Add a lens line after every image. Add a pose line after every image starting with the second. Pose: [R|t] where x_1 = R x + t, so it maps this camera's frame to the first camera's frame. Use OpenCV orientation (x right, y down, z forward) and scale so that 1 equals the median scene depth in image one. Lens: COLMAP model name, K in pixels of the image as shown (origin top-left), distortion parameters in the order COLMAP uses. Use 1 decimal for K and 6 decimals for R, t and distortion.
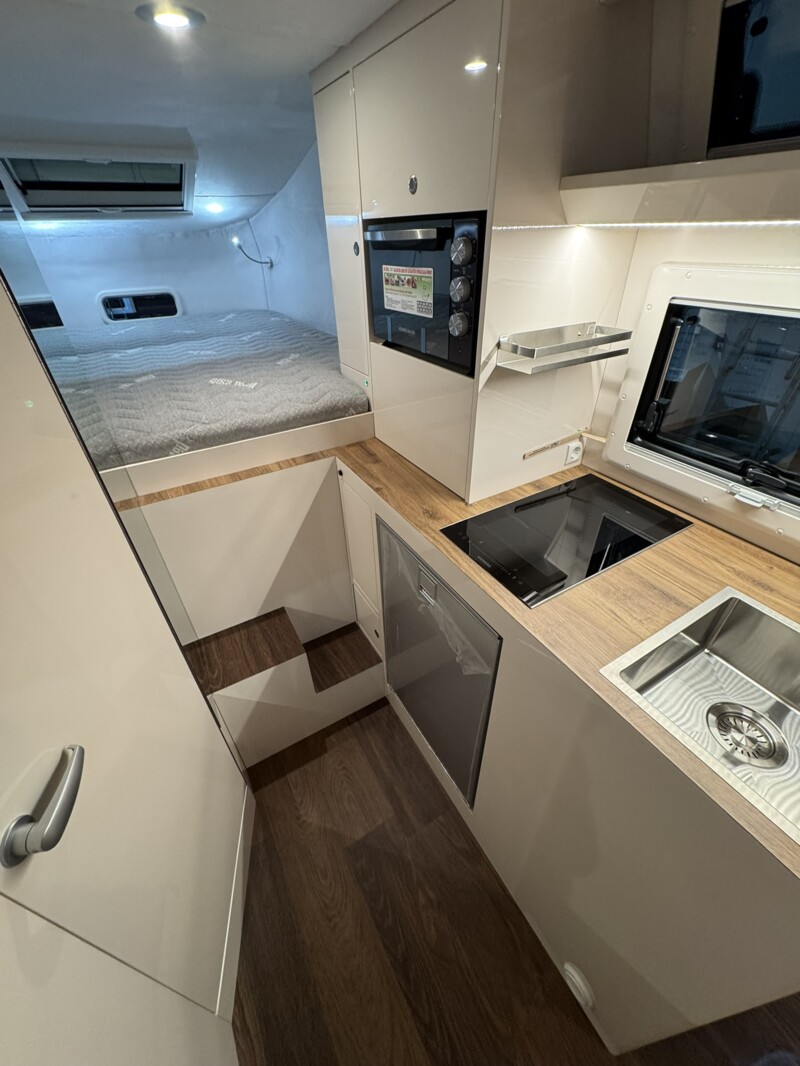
lens RADIAL K [[430.9, 0, 399.2], [0, 430.9, 555.2], [0, 0, 1]] dist [-0.001022, -0.000034]
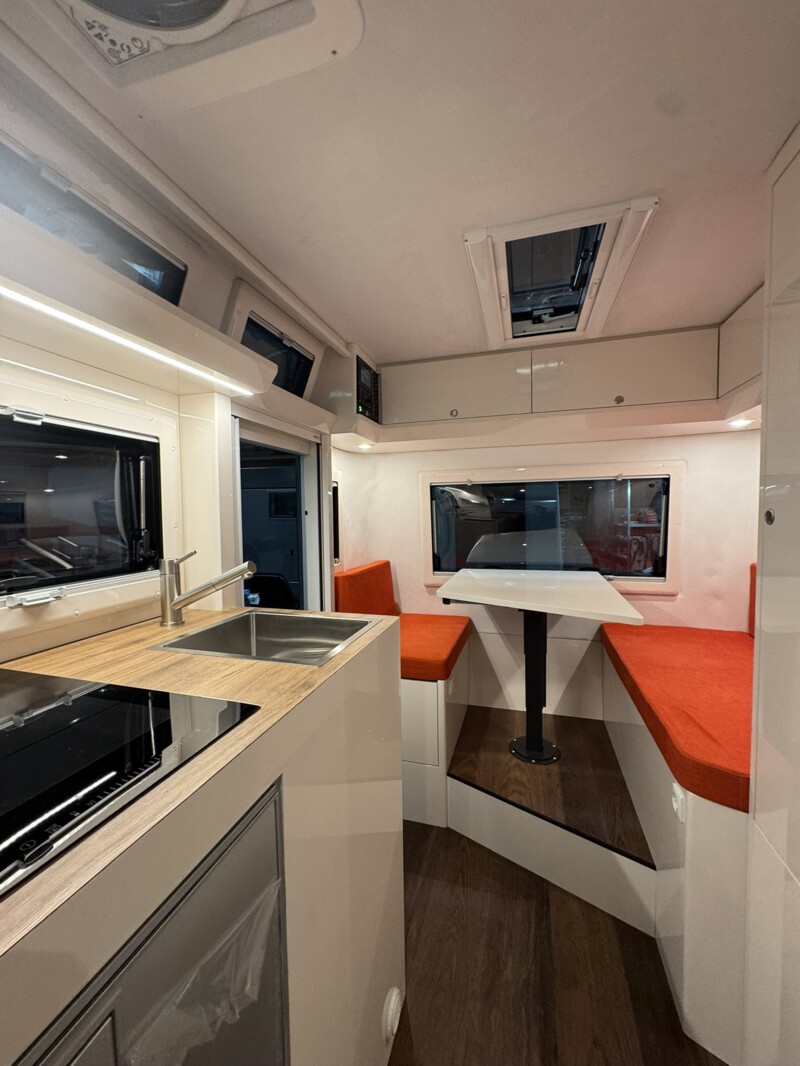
lens RADIAL K [[427.9, 0, 400.0], [0, 427.9, 533.0], [0, 0, 1]] dist [-0.000217, 0.000001]
pose [[-0.692898, -0.003369, 0.721028, -0.276779], [0.457848, 0.770459, 0.443586, -0.230359], [-0.557017, 0.637481, -0.532307, 0.771571]]
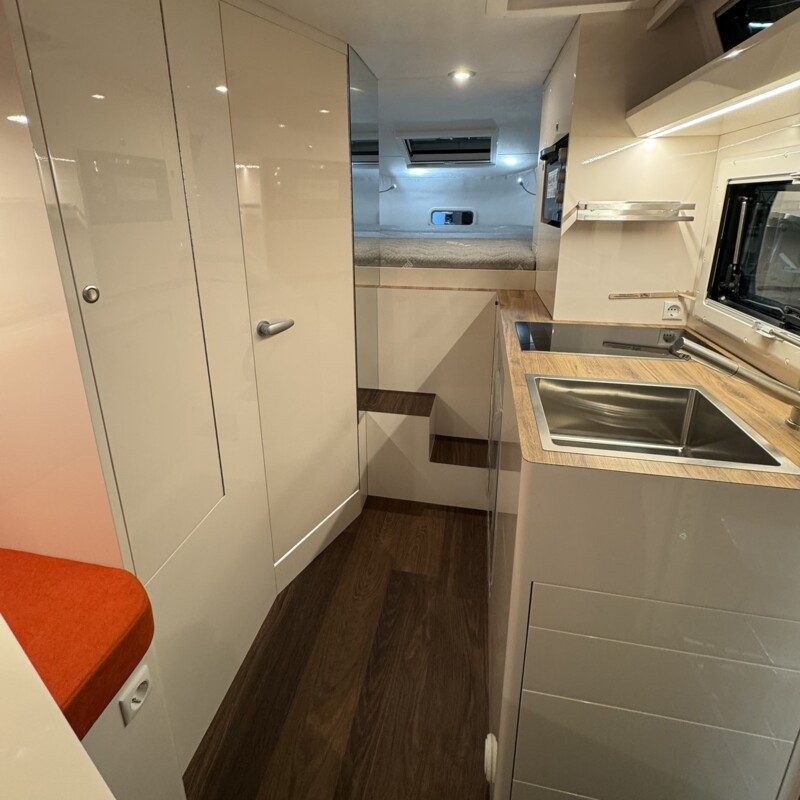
lens RADIAL K [[506.8, 0, 400.0], [0, 506.8, 400.0], [0, 0, 1]] dist [-0.000675, 0.000155]
pose [[0.734135, 0.241548, -0.634587, 0.792823], [-0.420537, 0.895509, -0.145643, 0.488221], [0.533099, 0.373789, 0.759004, -0.338785]]
